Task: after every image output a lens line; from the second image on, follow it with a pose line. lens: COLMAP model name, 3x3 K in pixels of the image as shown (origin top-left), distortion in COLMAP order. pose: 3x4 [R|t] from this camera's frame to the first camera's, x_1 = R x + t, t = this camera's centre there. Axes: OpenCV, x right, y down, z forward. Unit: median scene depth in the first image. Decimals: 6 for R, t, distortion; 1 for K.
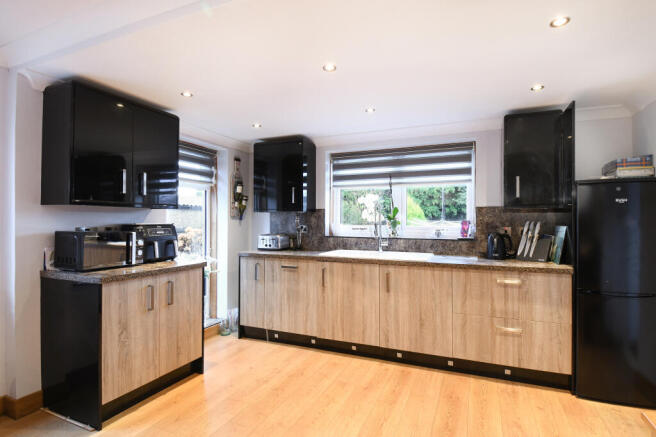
lens RADIAL K [[334.0, 0, 327.8], [0, 334.0, 220.5], [0, 0, 1]] dist [0.000269, -0.000081]
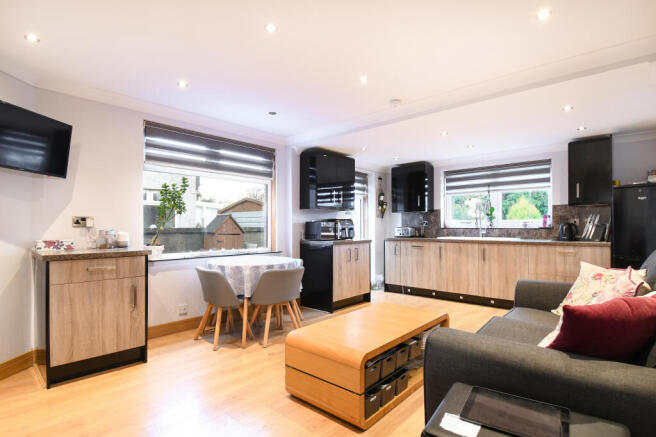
lens RADIAL K [[331.8, 0, 332.4], [0, 331.8, 226.1], [0, 0, 1]] dist [-0.000404, -0.000117]
pose [[0.951507, -0.006851, -0.307551, -0.014584], [0.007082, 0.999975, -0.000366, 0.041449], [0.307546, -0.001830, 0.951531, -0.616831]]
